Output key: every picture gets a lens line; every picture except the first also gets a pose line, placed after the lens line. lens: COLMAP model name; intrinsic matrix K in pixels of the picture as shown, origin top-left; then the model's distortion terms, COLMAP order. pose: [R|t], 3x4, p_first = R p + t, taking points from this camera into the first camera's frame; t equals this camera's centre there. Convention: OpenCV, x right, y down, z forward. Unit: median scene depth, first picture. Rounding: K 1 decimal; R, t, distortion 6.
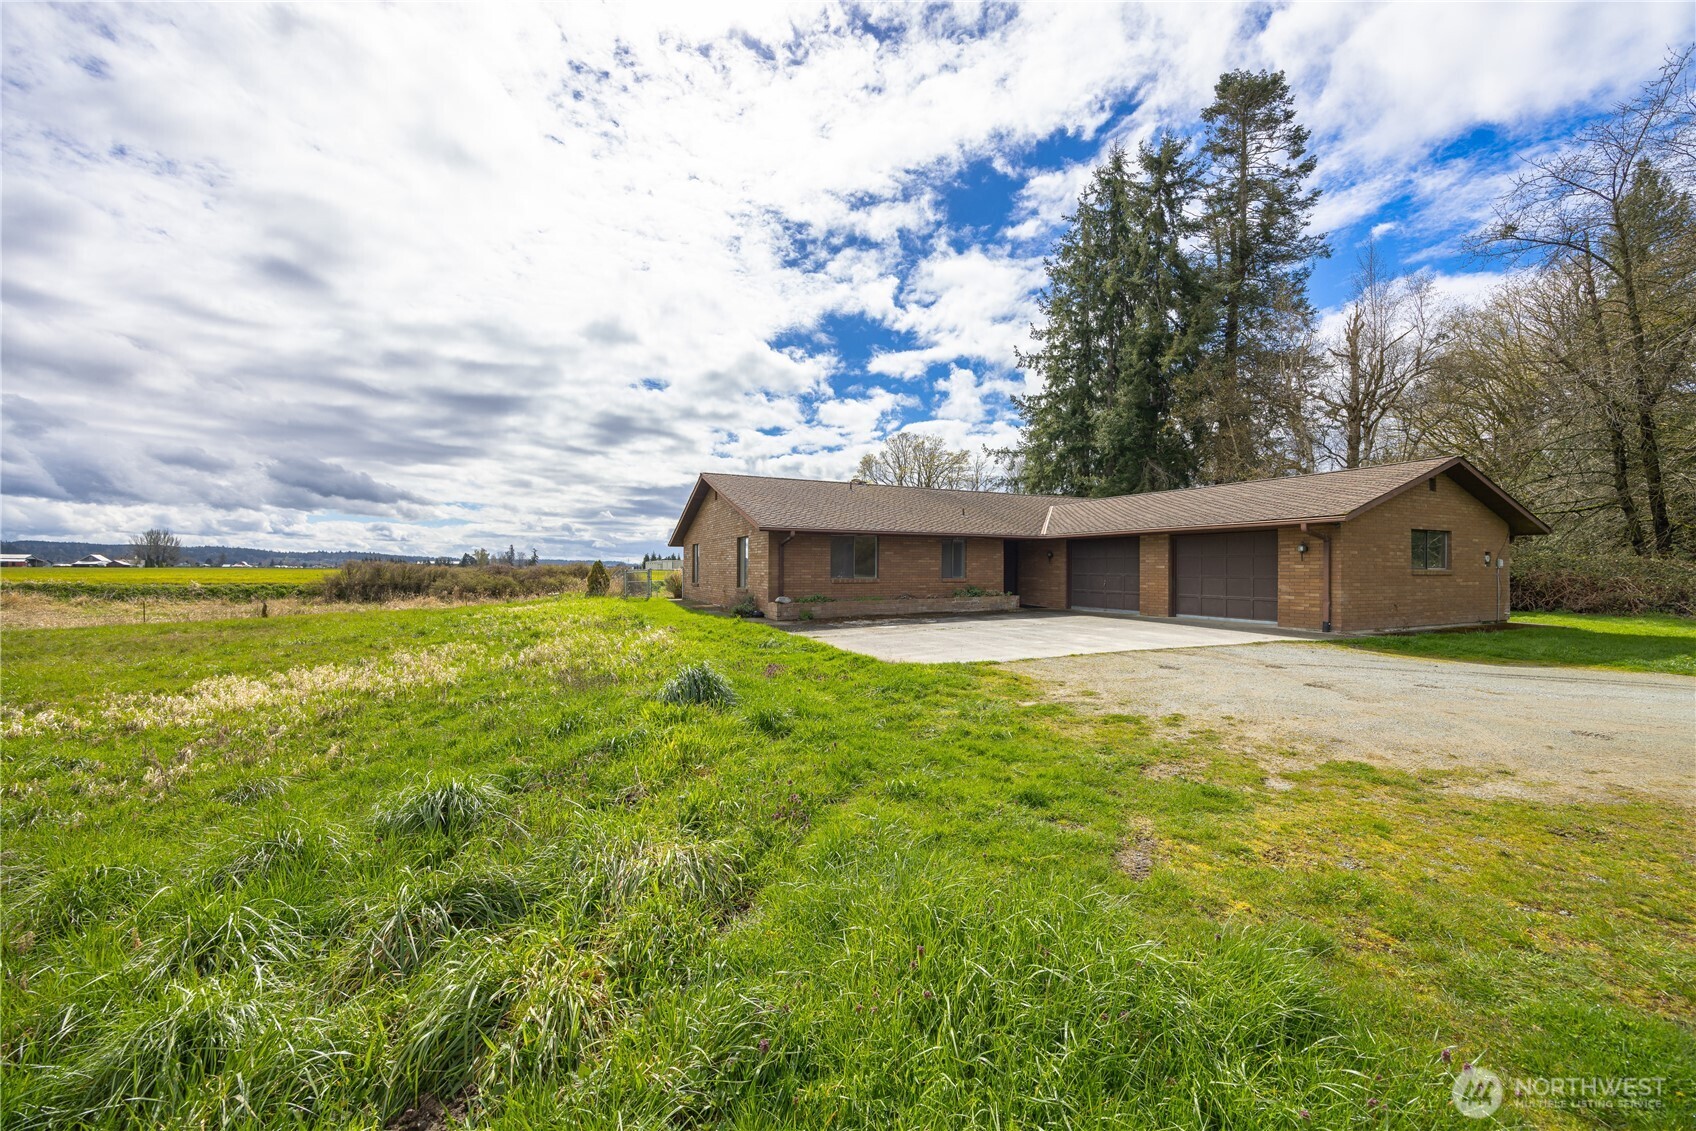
lens RADIAL K [[675.4, 0, 878.9], [0, 675.4, 556.7], [0, 0, 1]] dist [-0.000739, -0.000023]
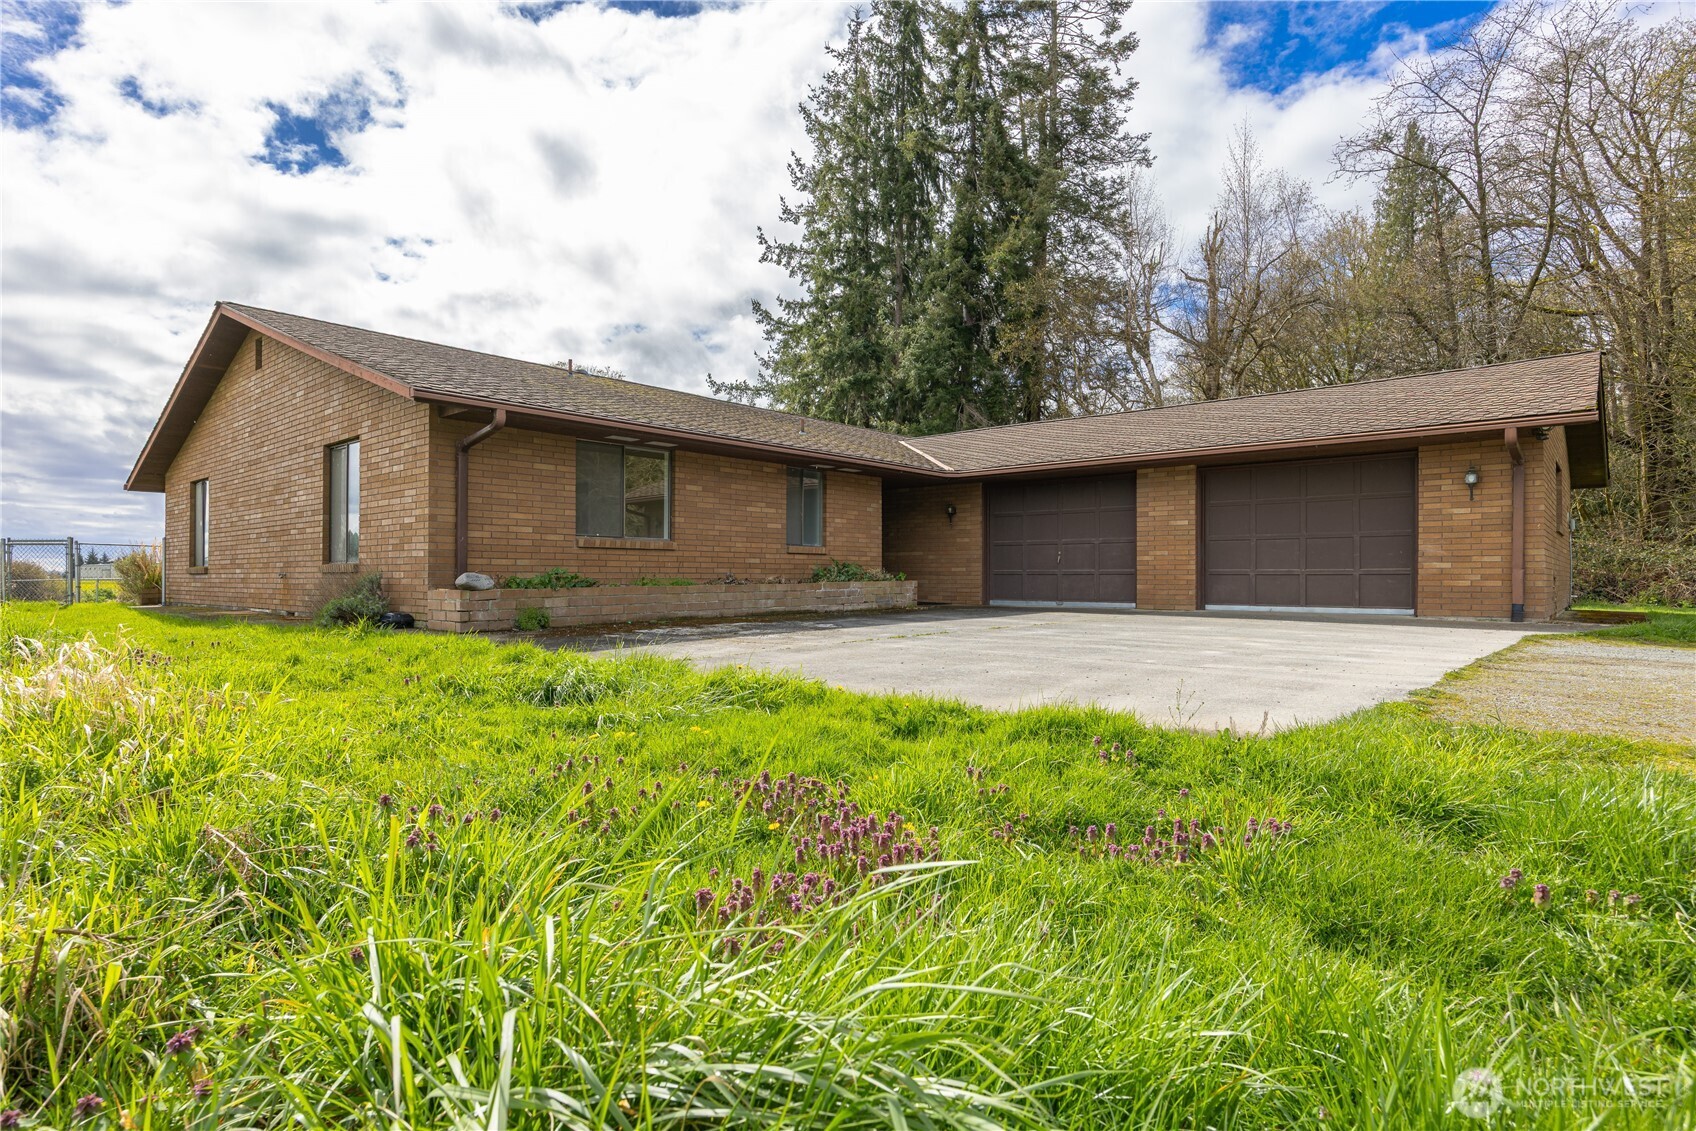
lens RADIAL K [[907.9, 0, 848.0], [0, 907.9, 565.5], [0, 0, 1]] dist [-0.005704, -0.000820]
pose [[0.931180, -0.000475, 0.364559, -0.082628], [-0.000841, 0.999994, 0.003451, 0.033017], [-0.364559, -0.003521, 0.931174, 0.262763]]
